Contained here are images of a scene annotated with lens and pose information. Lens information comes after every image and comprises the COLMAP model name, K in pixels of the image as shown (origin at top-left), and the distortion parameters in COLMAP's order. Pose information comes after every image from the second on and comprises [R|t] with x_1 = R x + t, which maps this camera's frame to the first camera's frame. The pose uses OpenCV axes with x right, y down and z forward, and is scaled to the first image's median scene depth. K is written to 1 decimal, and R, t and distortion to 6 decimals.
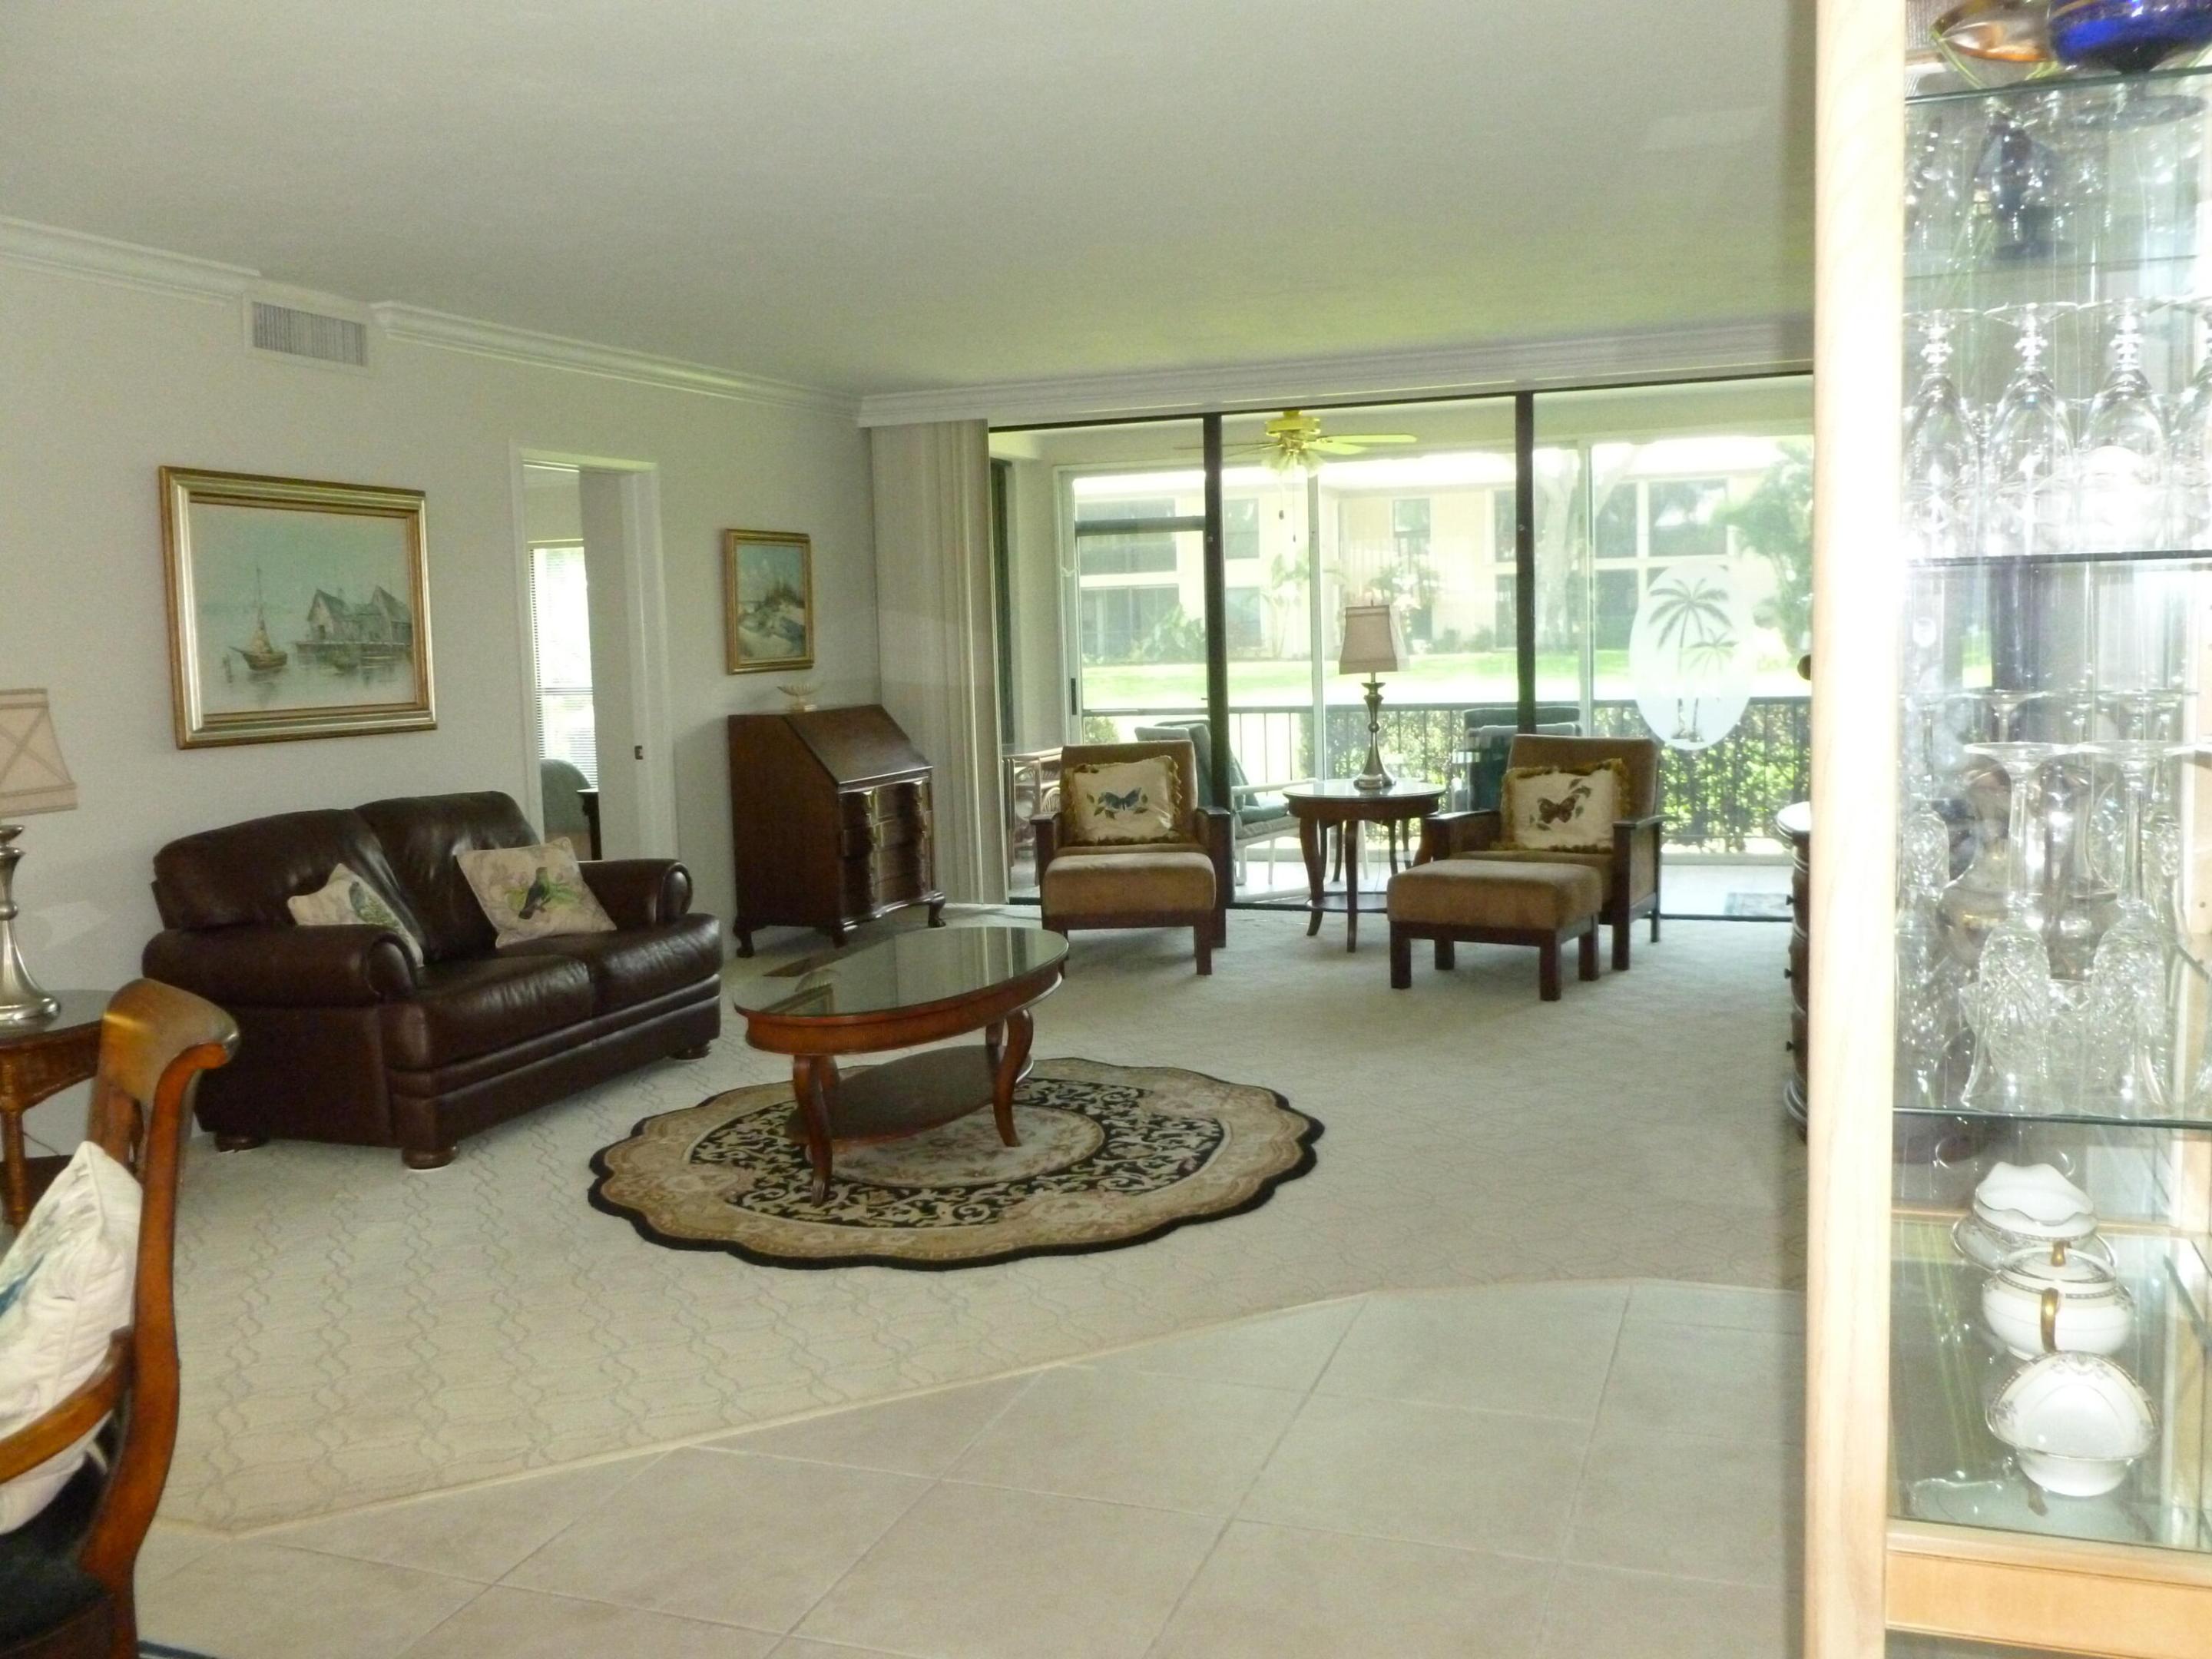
lens RADIAL K [[1921.4, 0, 1111.0], [0, 1921.4, 840.8], [0, 0, 1]] dist [-0.028023, 0.008869]
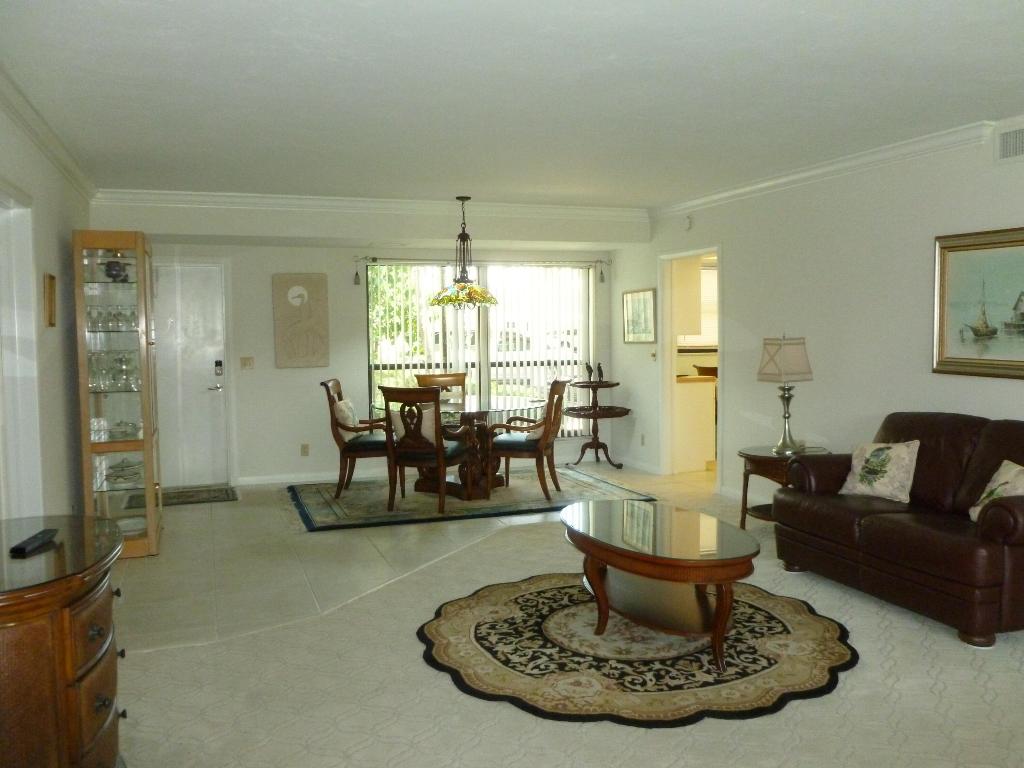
lens RADIAL K [[889.5, 0, 514.3], [0, 889.5, 389.2], [0, 0, 1]] dist [-0.028023, 0.008869]
pose [[-0.770597, 0.084291, -0.631724, 0.493941], [-0.039626, 0.982961, 0.179494, -0.196318], [0.636090, 0.163350, -0.754126, 1.534722]]
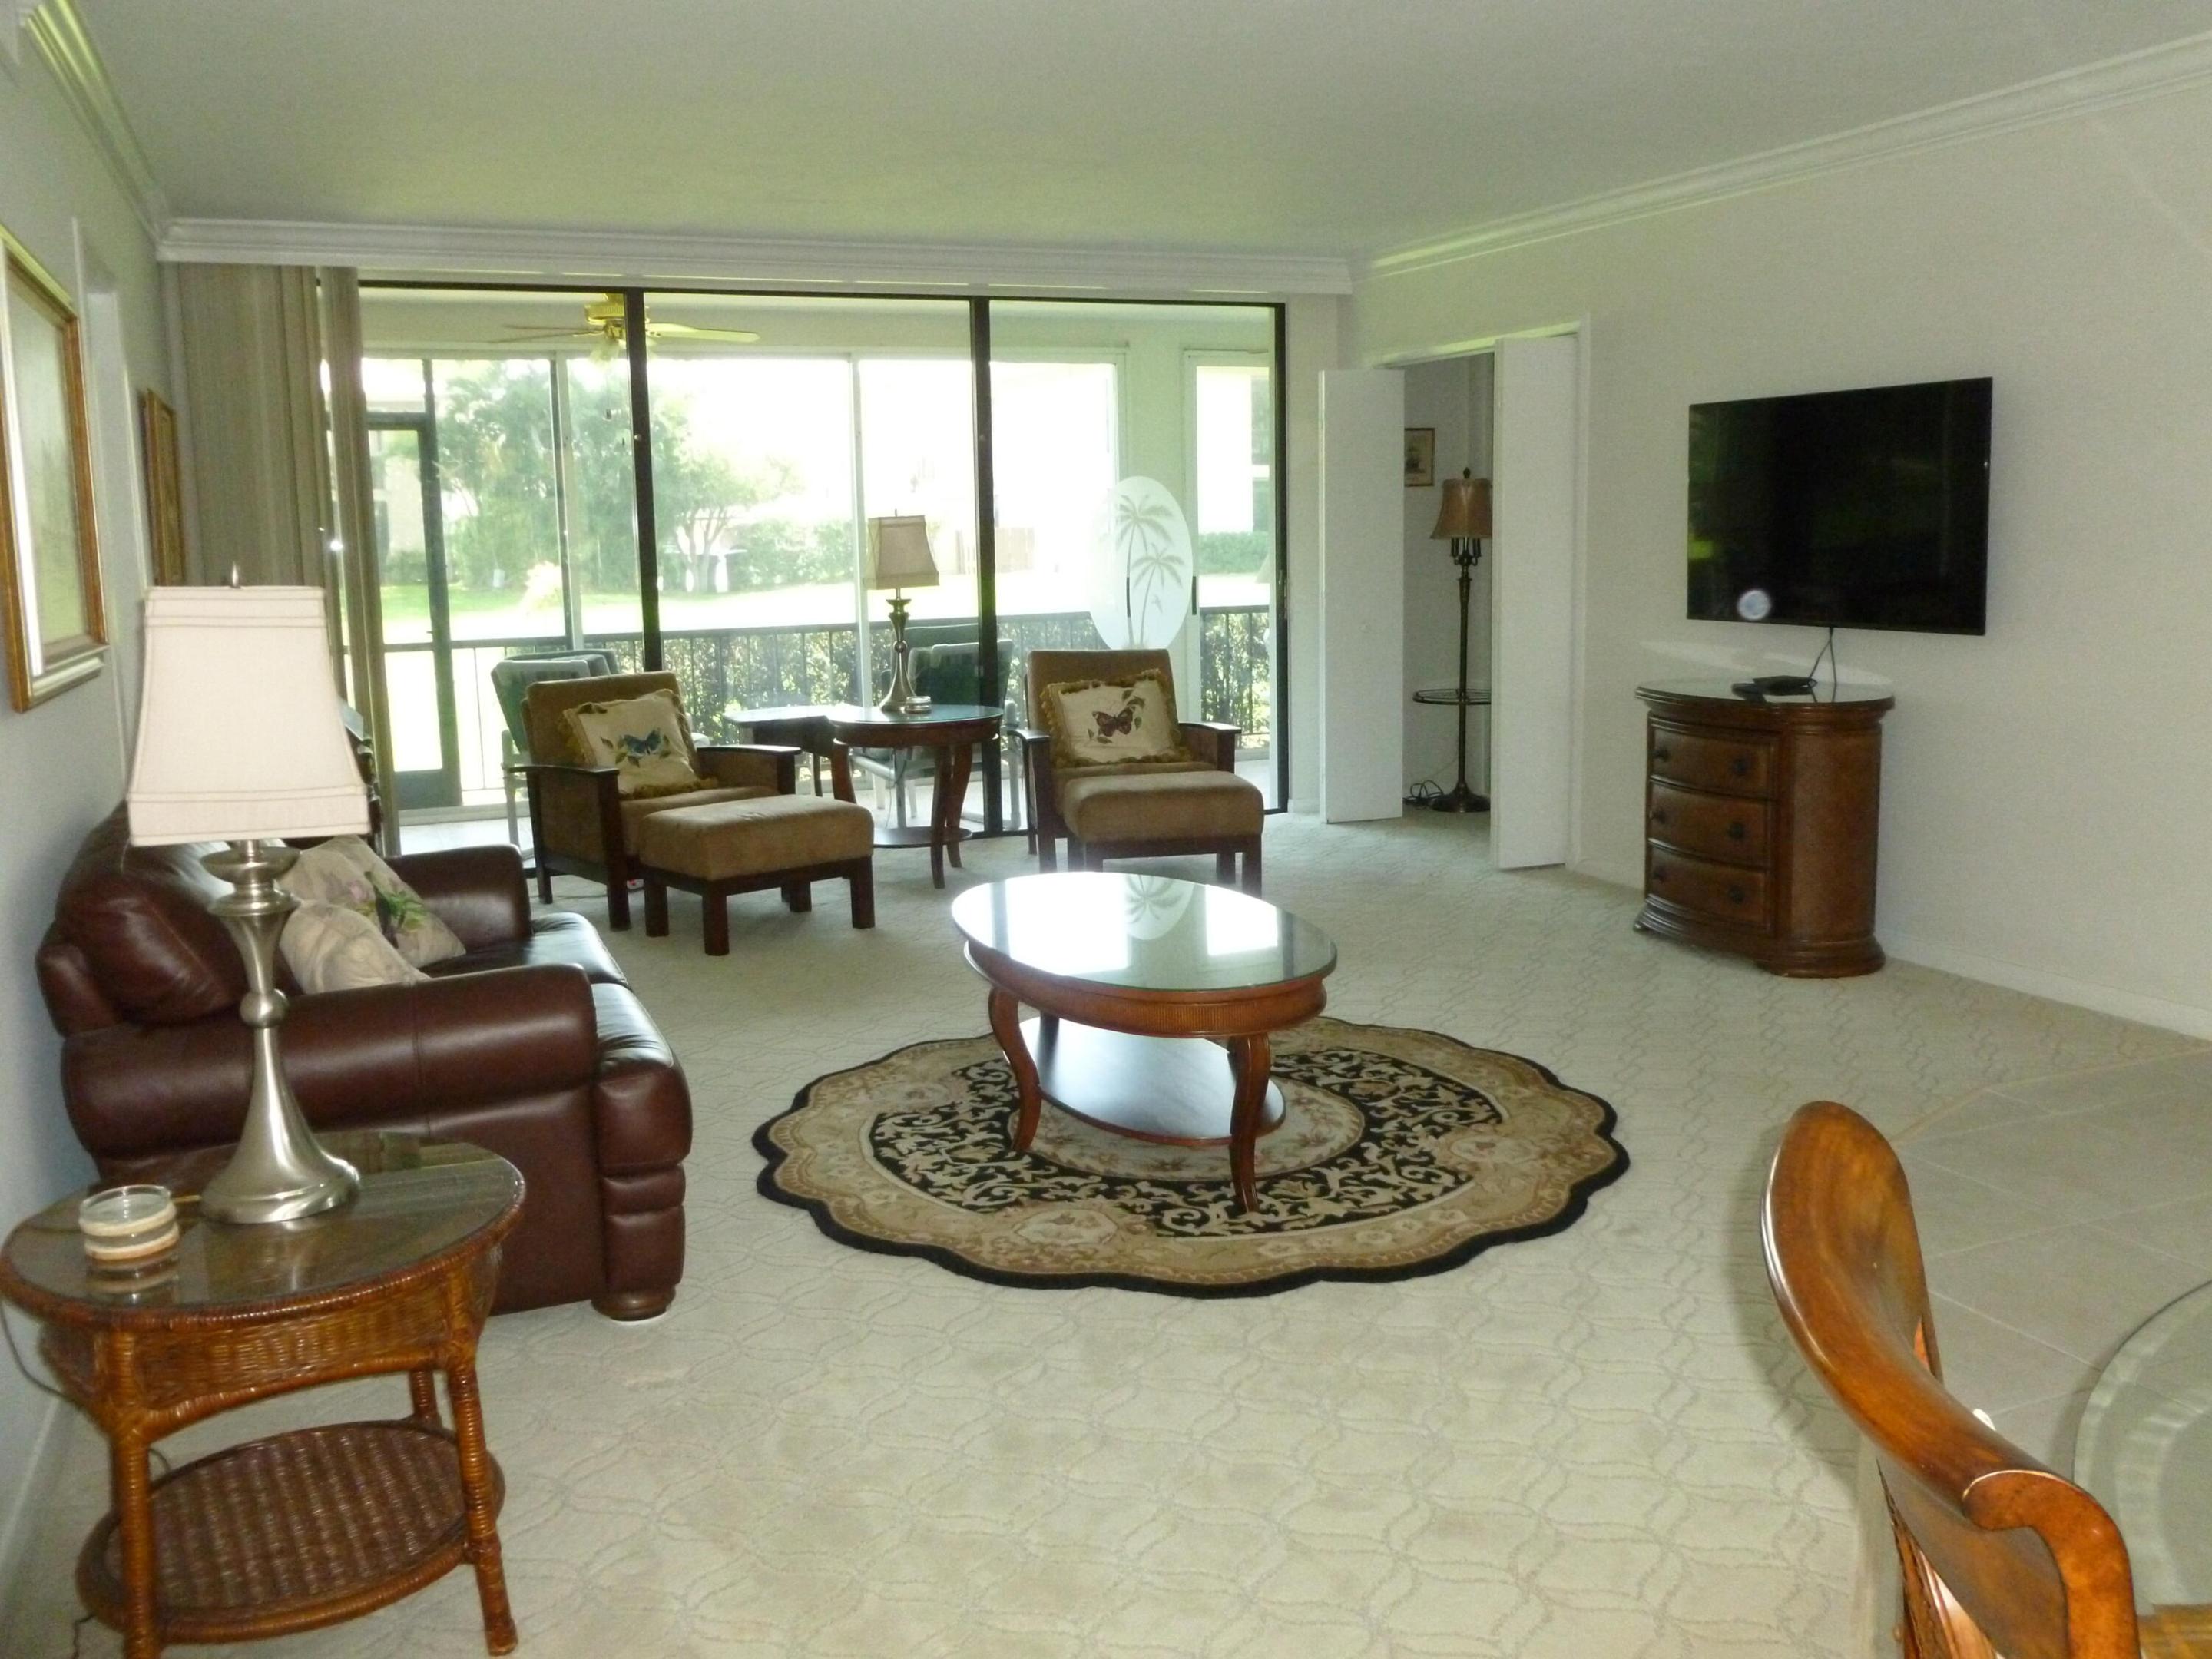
lens RADIAL K [[1906.6, 0, 1162.1], [0, 1906.6, 824.0], [0, 0, 1]] dist [-0.014497, -0.000344]
pose [[0.724853, -0.090081, 0.682988, -0.669119], [0.076152, 0.995816, 0.050521, -0.018055], [-0.684681, 0.015391, 0.728680, 0.400081]]
